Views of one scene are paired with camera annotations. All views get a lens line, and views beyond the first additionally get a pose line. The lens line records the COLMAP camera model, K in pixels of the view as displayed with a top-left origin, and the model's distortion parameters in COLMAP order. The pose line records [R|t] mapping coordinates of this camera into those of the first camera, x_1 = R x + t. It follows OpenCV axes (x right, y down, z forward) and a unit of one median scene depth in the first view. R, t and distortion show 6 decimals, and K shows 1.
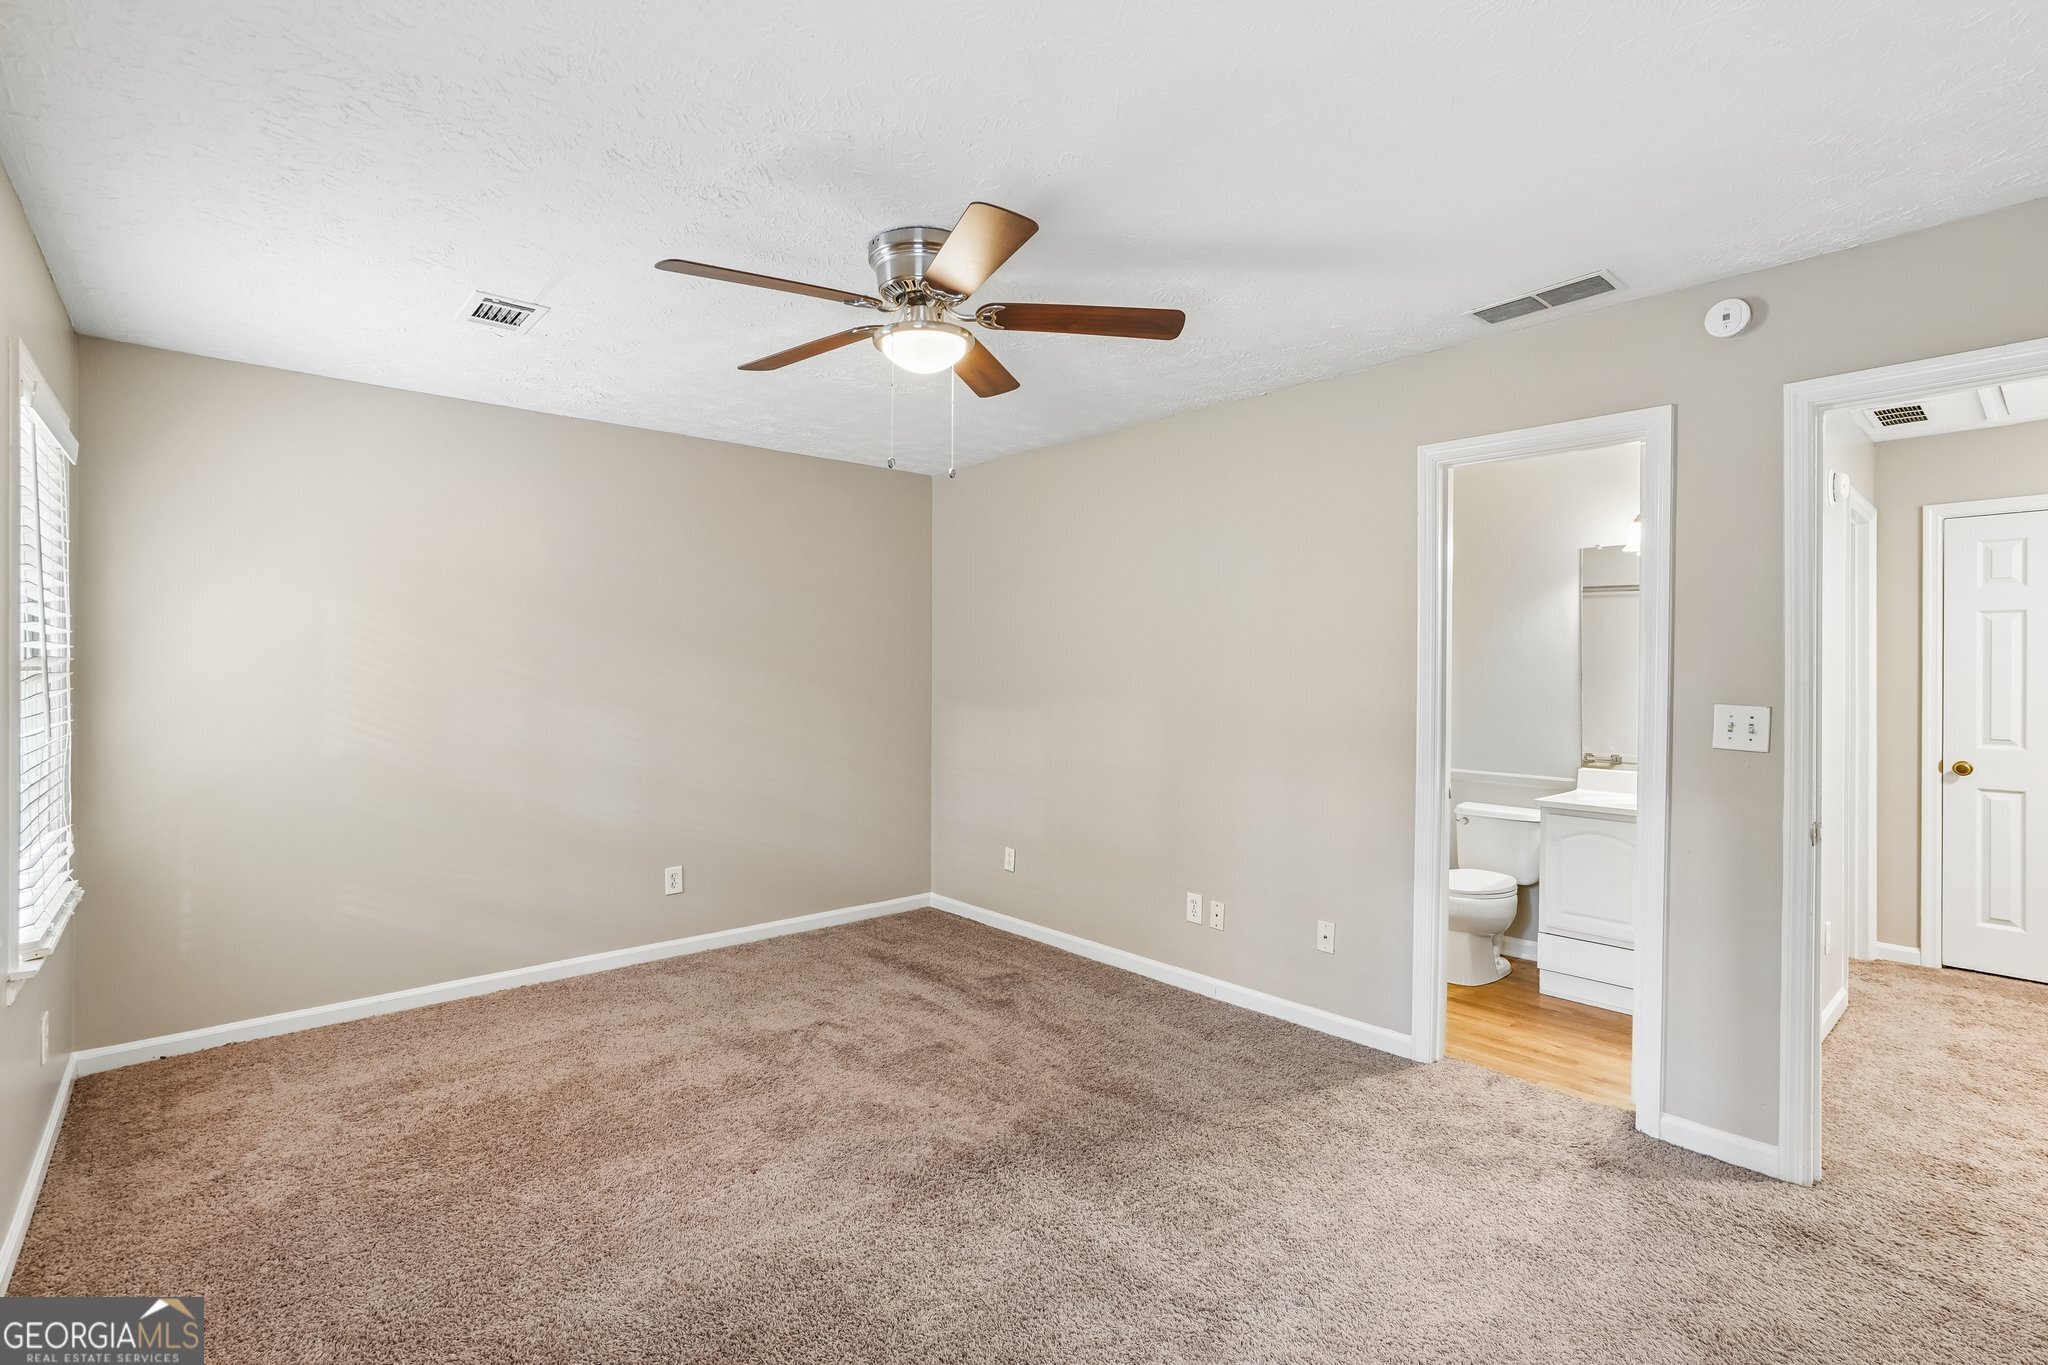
lens RADIAL K [[942.3, 0, 1011.2], [0, 942.3, 680.5], [0, 0, 1]] dist [-0.033020, 0.014941]
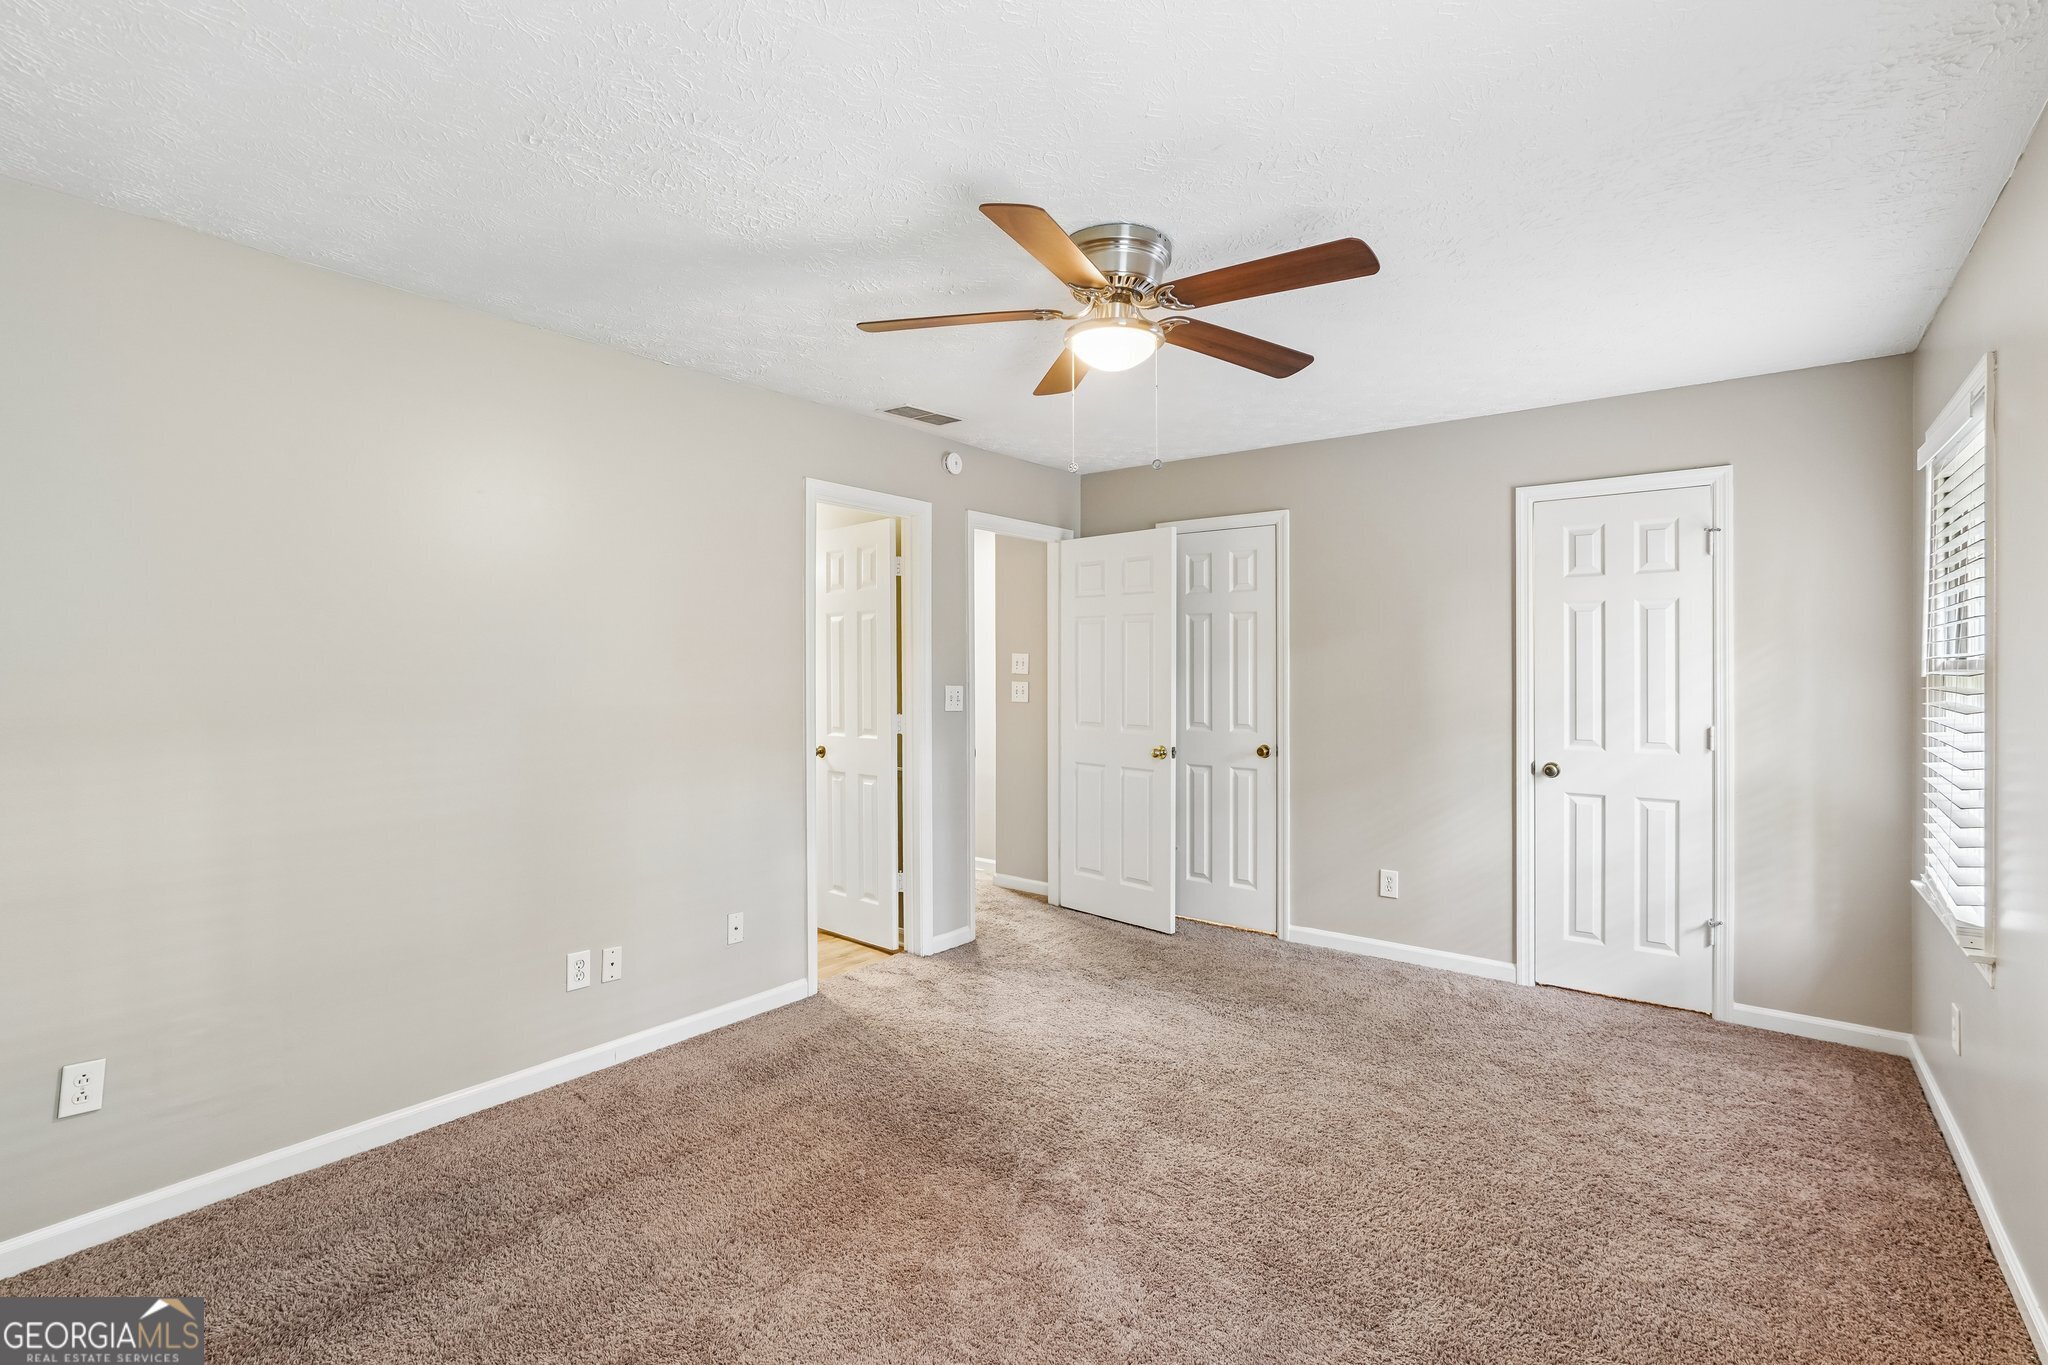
lens RADIAL K [[942.3, 0, 1016.7], [0, 942.3, 681.8], [0, 0, 1]] dist [-0.033020, 0.014941]
pose [[-0.197385, -0.014051, 0.980225, -0.984244], [0.011349, 0.999798, 0.016617, -0.009755], [-0.980260, 0.014404, -0.197186, 1.228007]]
